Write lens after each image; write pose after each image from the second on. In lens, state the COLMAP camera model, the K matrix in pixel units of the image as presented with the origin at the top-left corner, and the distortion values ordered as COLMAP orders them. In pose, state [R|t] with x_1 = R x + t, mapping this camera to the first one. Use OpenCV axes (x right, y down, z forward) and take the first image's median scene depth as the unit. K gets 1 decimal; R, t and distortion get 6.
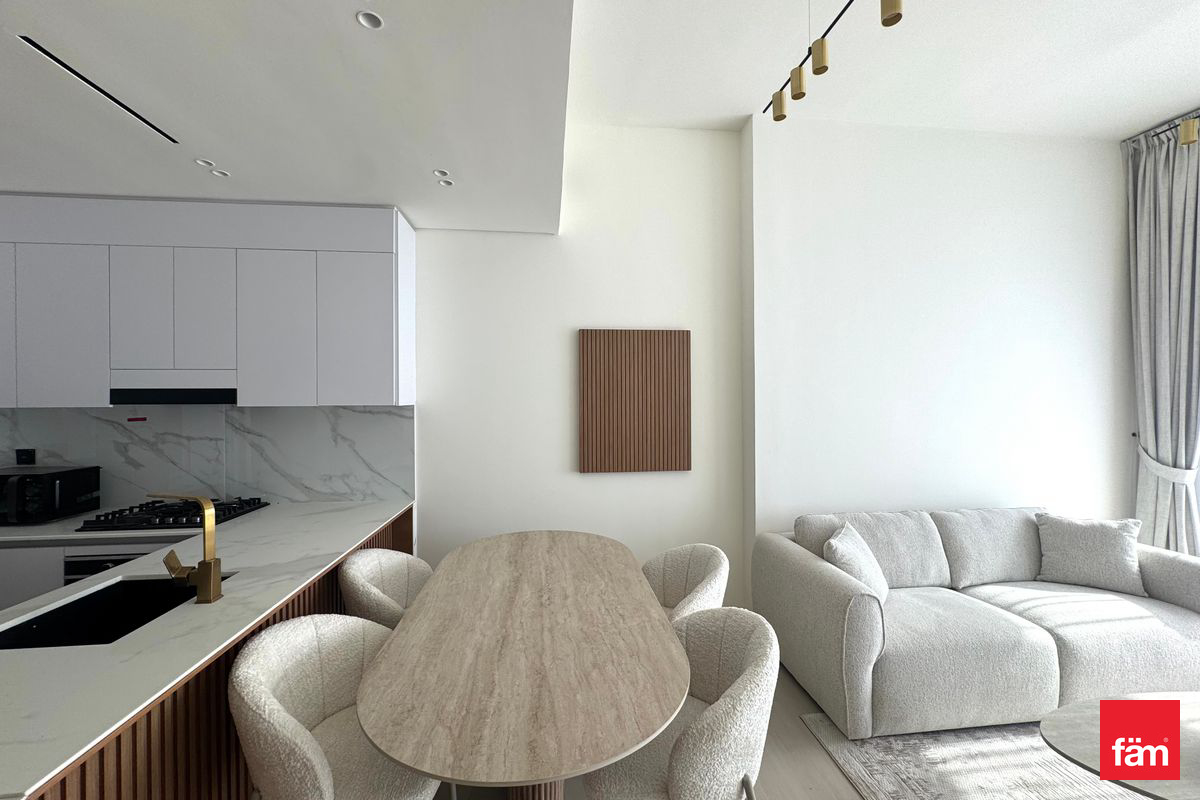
lens RADIAL K [[478.2, 0, 599.4], [0, 478.2, 398.9], [0, 0, 1]] dist [-0.002303, 0.000115]
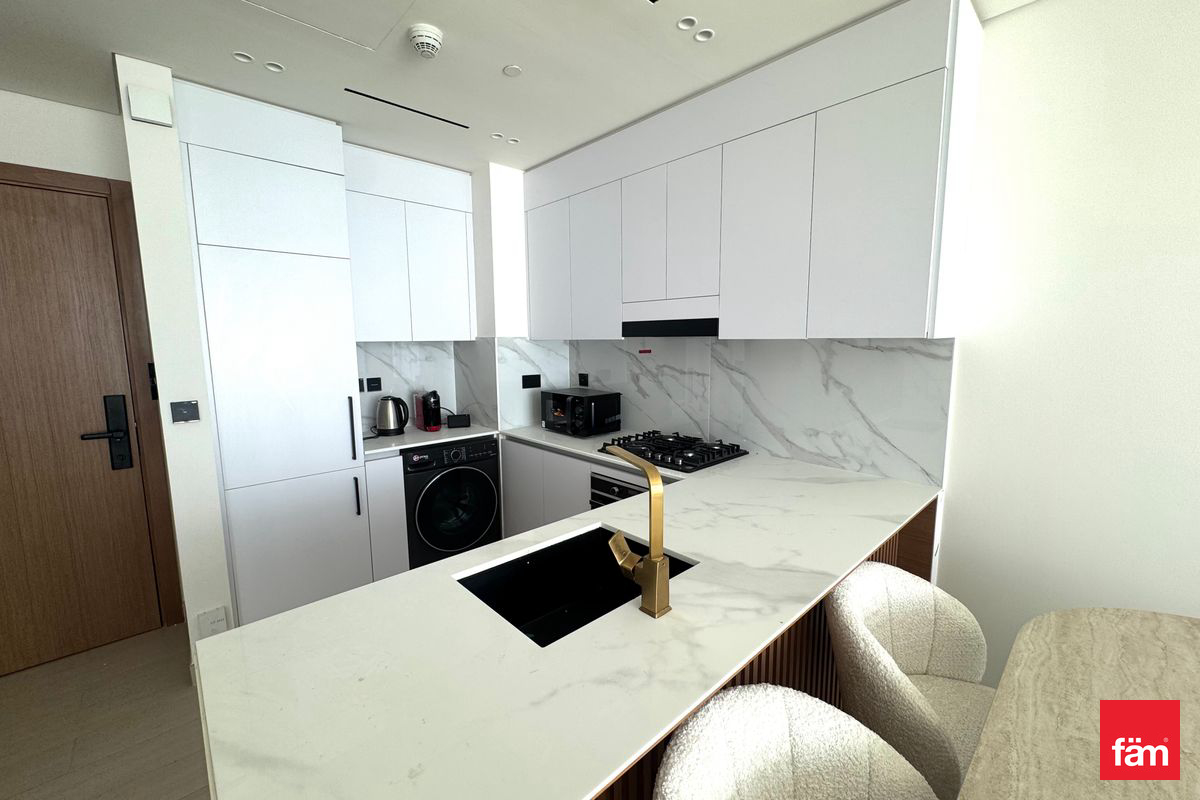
lens RADIAL K [[478.2, 0, 598.7], [0, 478.2, 399.9], [0, 0, 1]] dist [-0.002303, 0.000115]
pose [[0.594762, 0.103330, -0.797233, -0.194948], [0.008223, 0.990871, 0.134562, 0.006602], [0.803860, -0.086588, 0.588483, 0.319244]]
